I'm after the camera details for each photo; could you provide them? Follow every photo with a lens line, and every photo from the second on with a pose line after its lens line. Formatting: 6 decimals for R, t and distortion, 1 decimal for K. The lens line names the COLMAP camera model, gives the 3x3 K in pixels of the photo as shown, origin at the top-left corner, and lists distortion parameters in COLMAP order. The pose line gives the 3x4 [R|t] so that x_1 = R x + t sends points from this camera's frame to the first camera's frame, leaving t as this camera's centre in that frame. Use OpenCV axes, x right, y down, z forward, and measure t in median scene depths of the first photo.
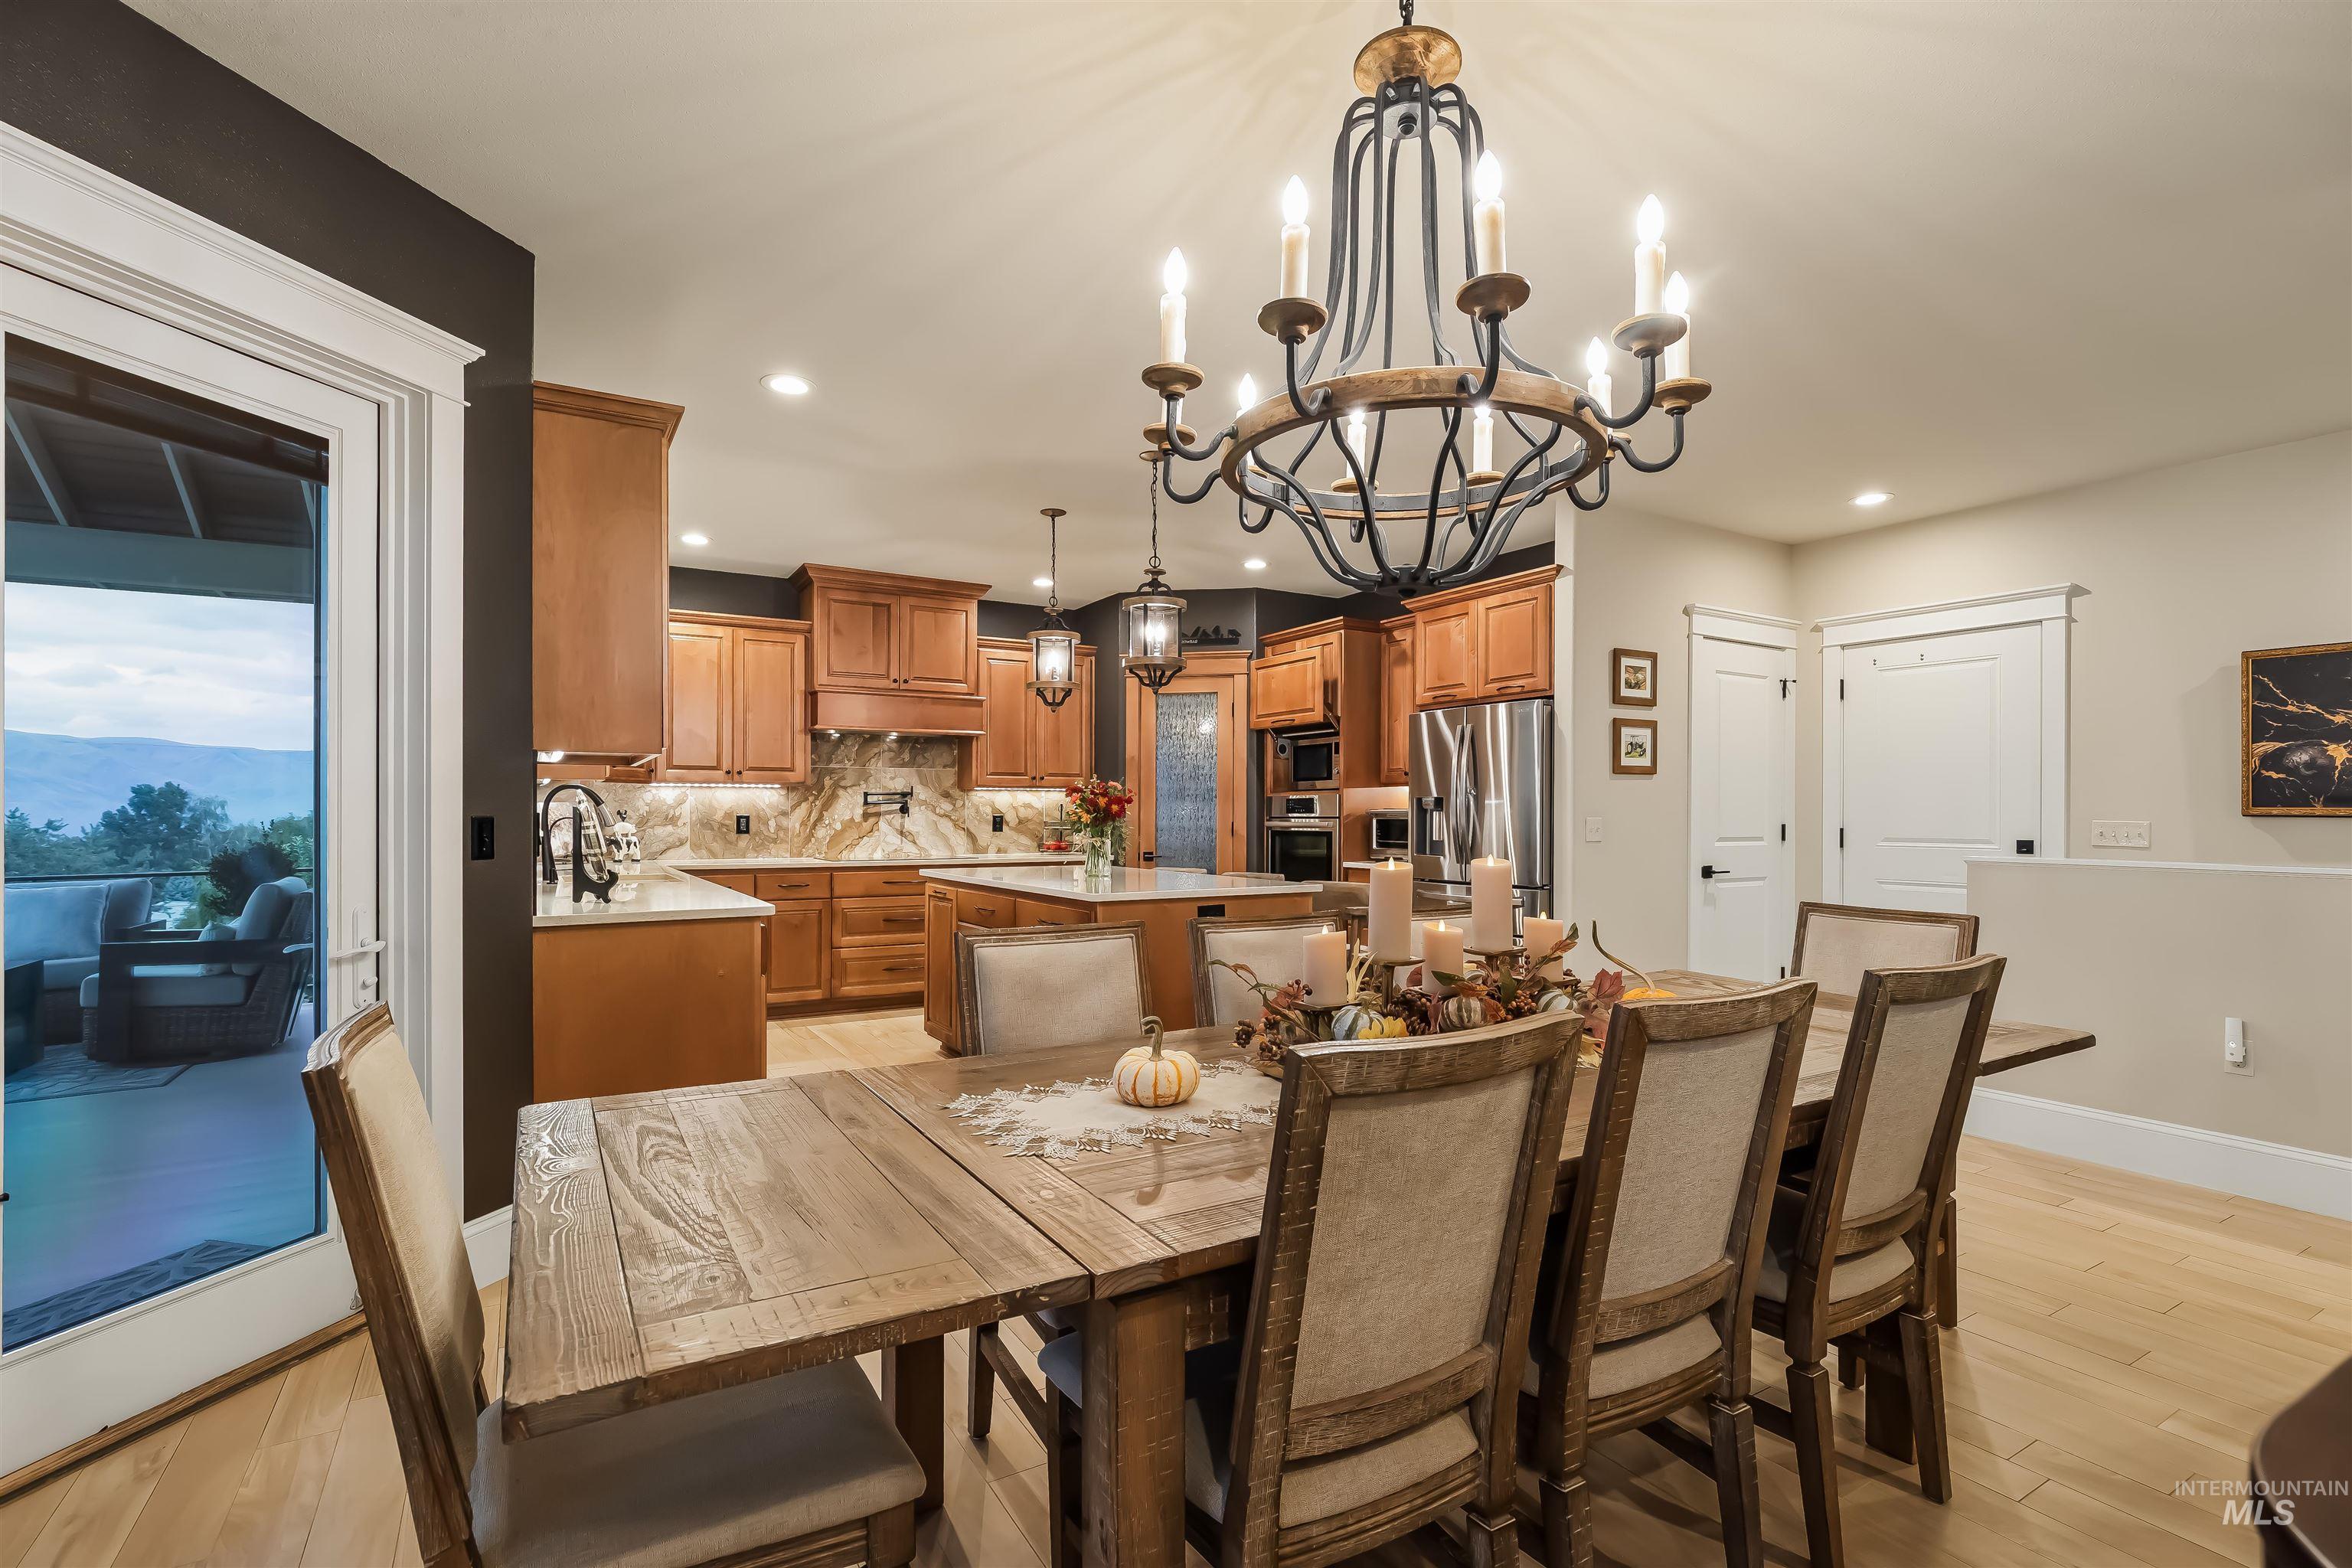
lens RADIAL K [[1089.3, 0, 1167.5], [0, 1089.3, 815.4], [0, 0, 1]] dist [0.001273, 0.001993]
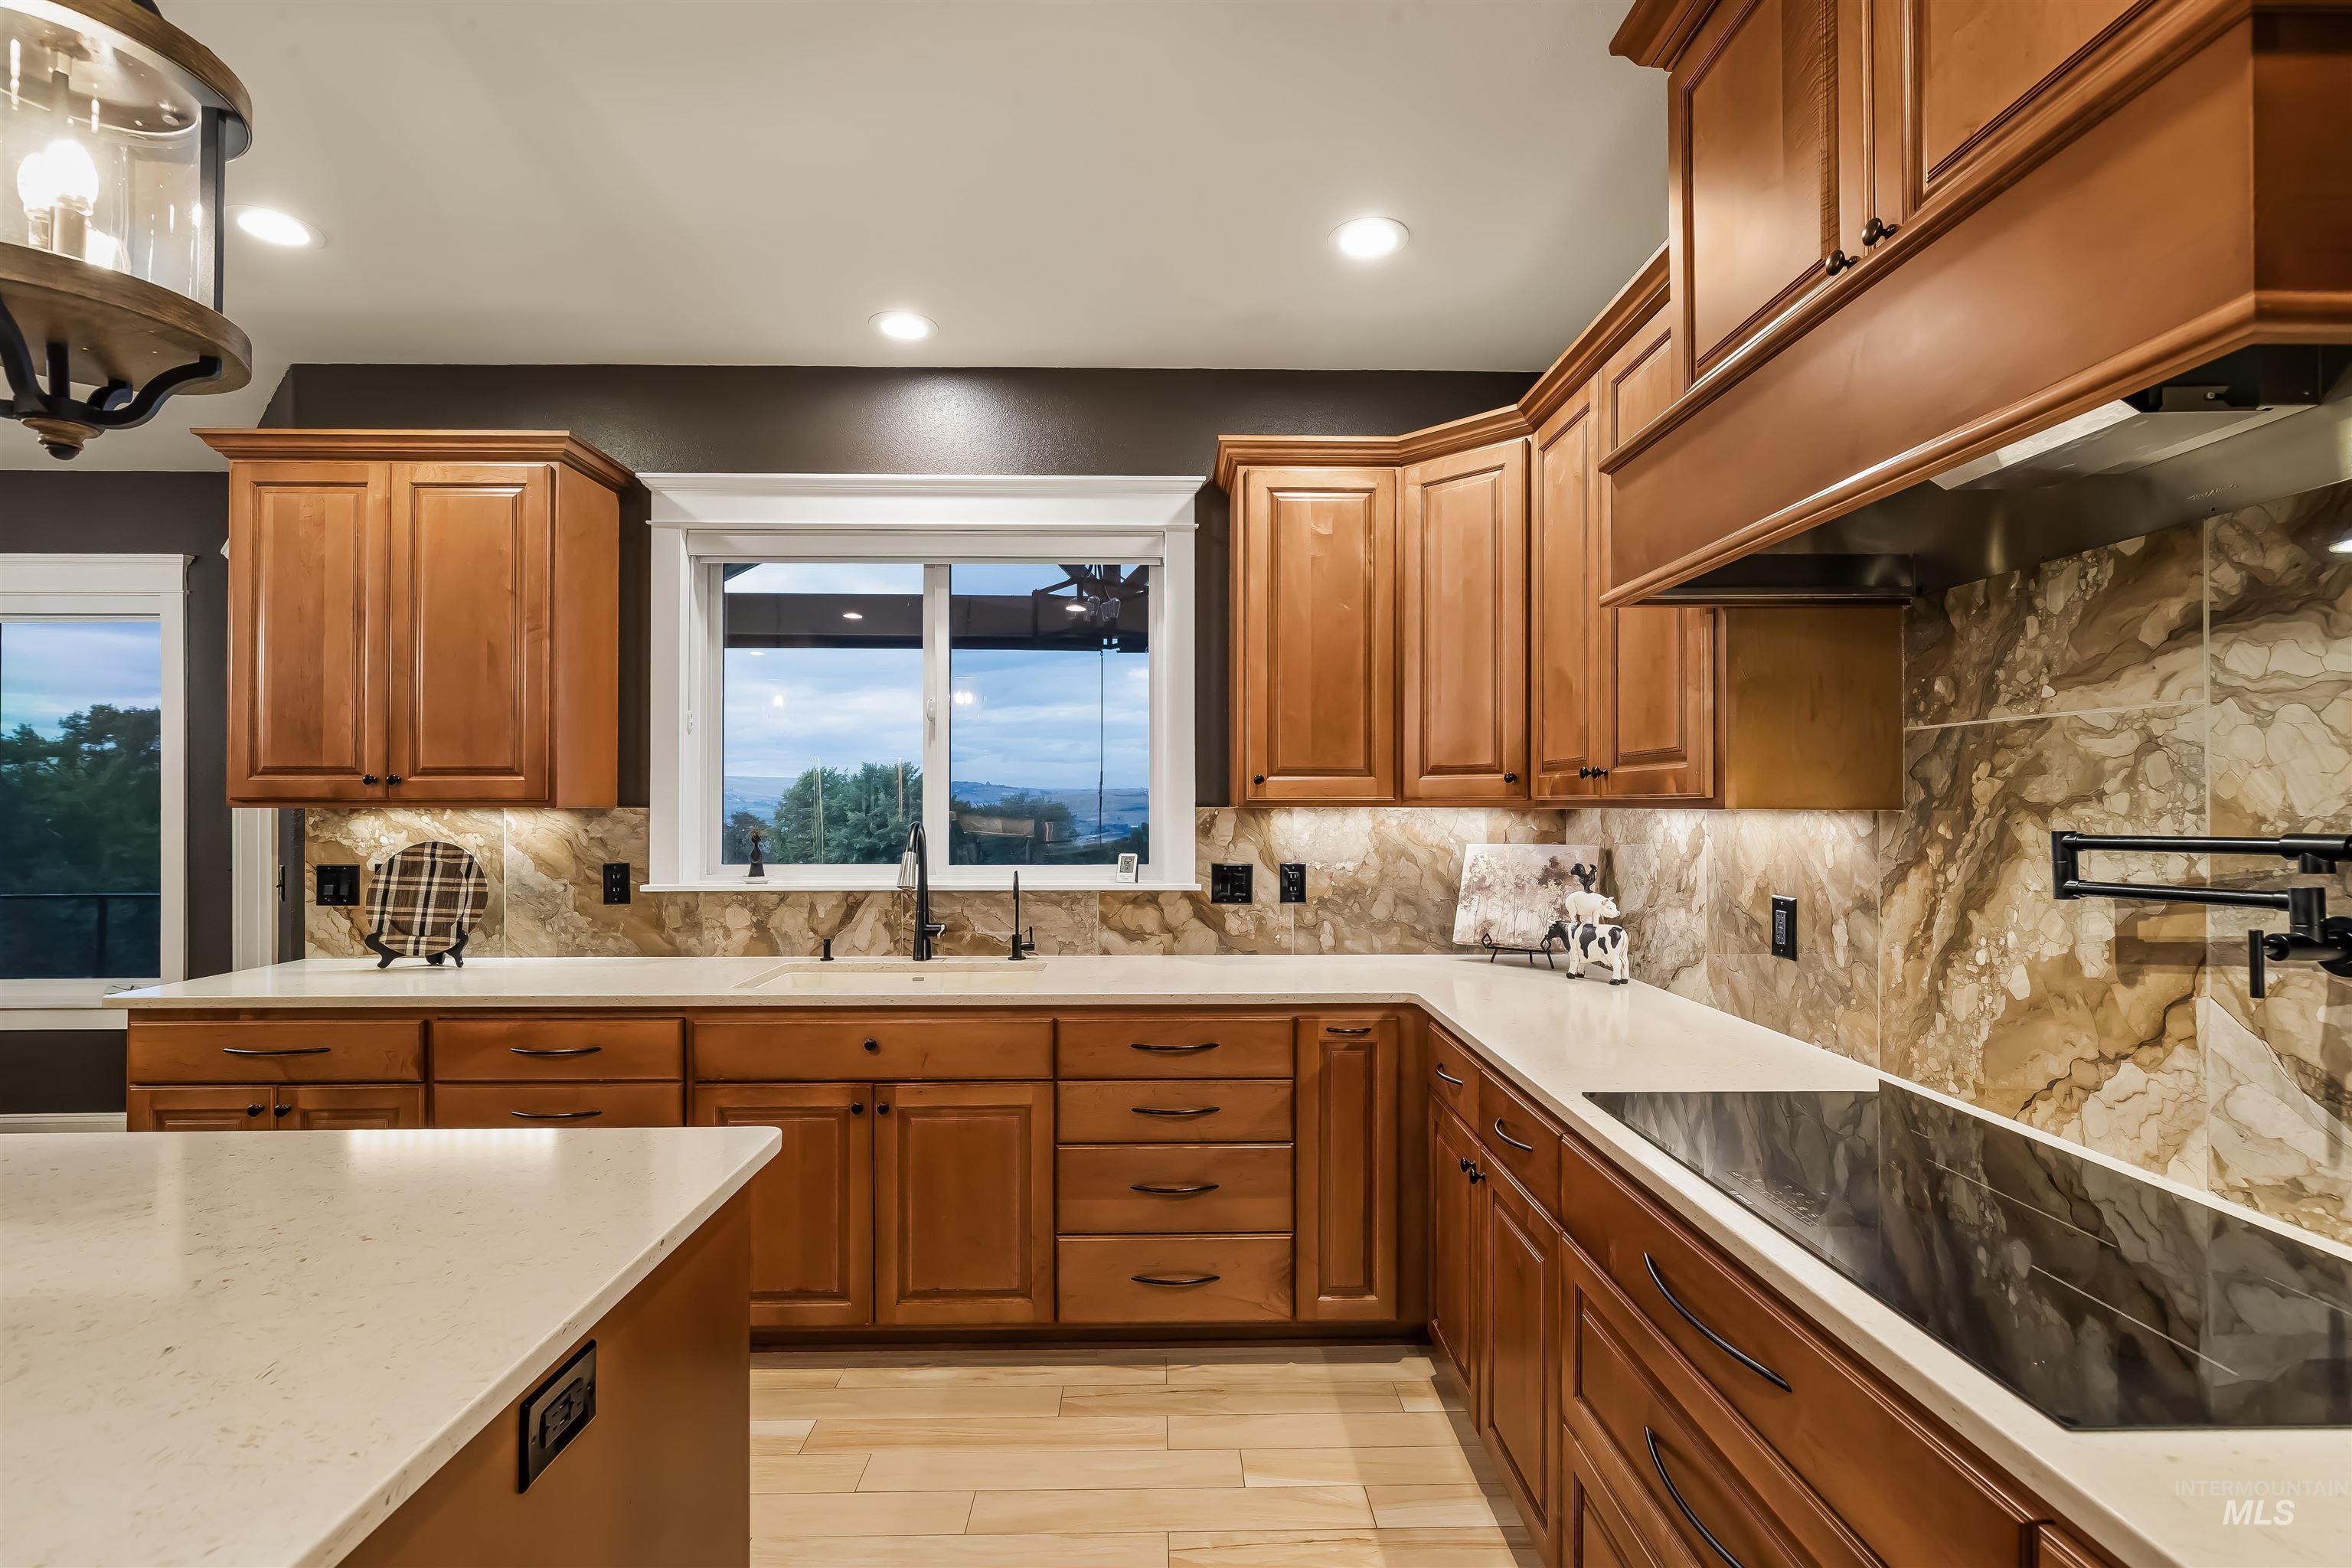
lens RADIAL K [[1089.3, 0, 1198.4], [0, 1089.3, 797.9], [0, 0, 1]] dist [0.001273, 0.001993]
pose [[-0.489884, -0.003215, -0.871782, -0.026226], [-0.000339, 0.999994, -0.003497, -0.028563], [0.871788, -0.001417, -0.489882, 1.009356]]
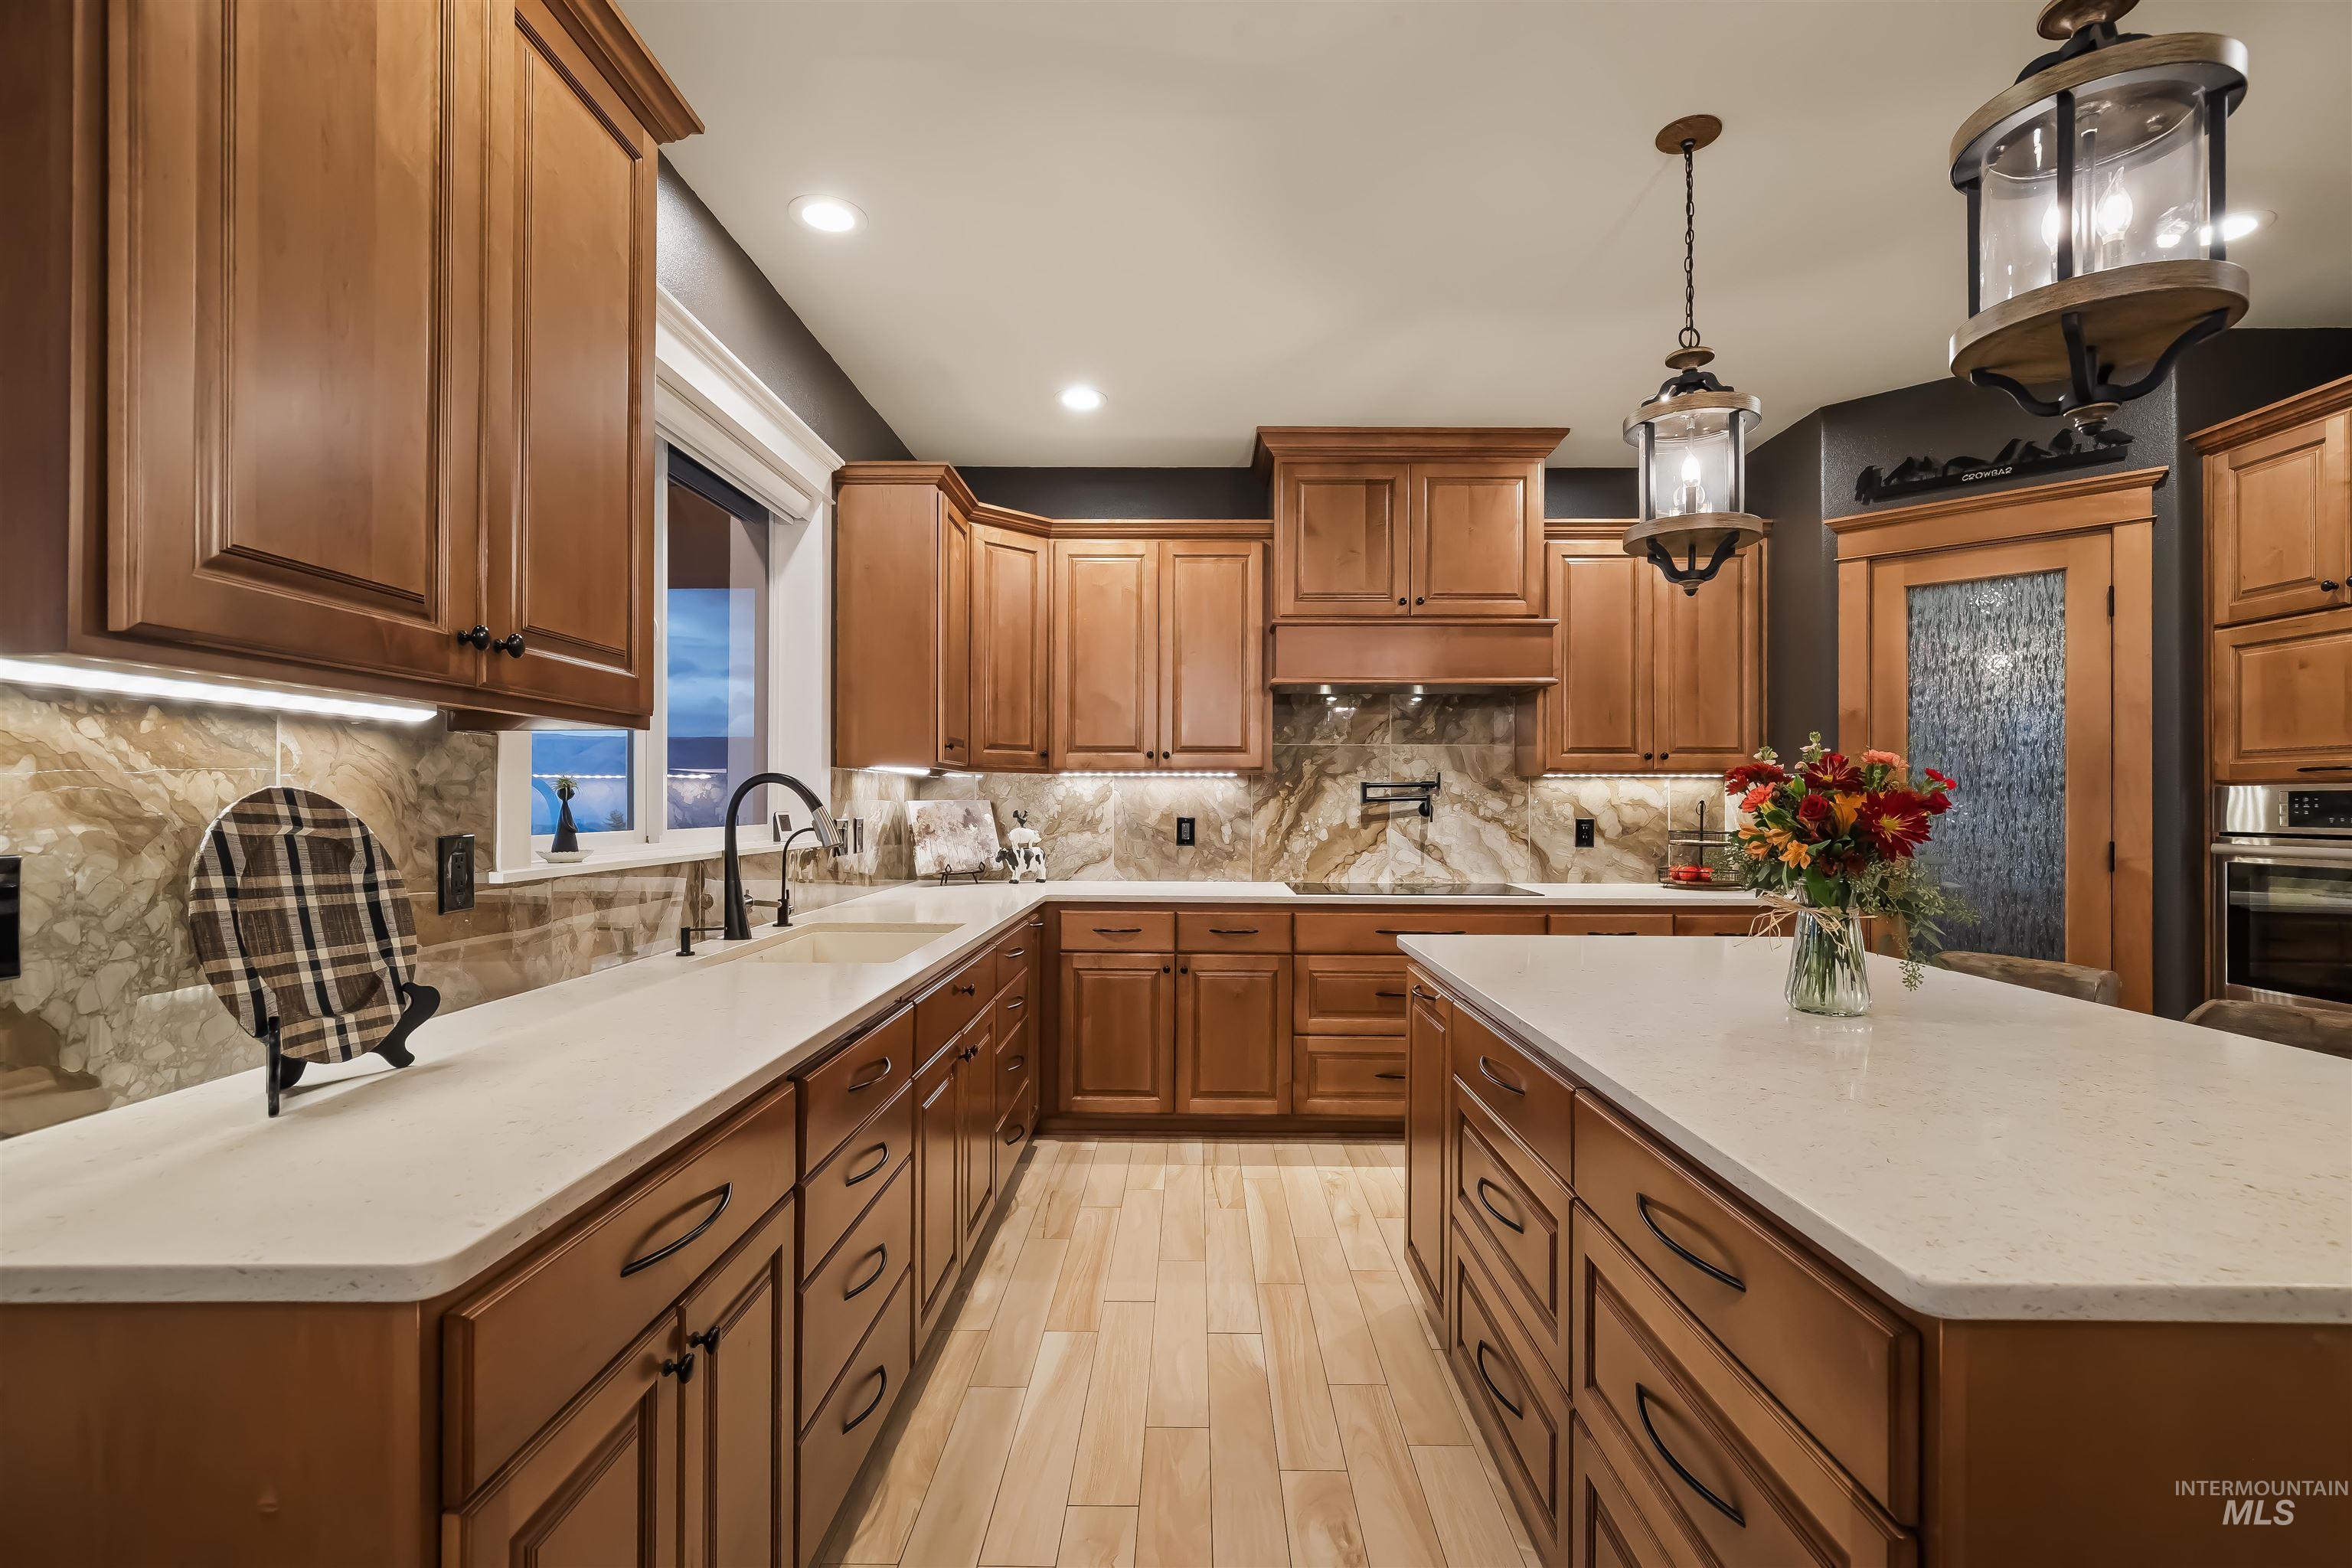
lens RADIAL K [[1089.3, 0, 1157.6], [0, 1089.3, 792.3], [0, 0, 1]] dist [0.001273, 0.001993]
pose [[0.850394, -0.002886, -0.526139, -0.044465], [-0.003173, 0.999939, -0.010613, -0.008951], [0.526137, 0.010694, 0.850332, 0.409285]]
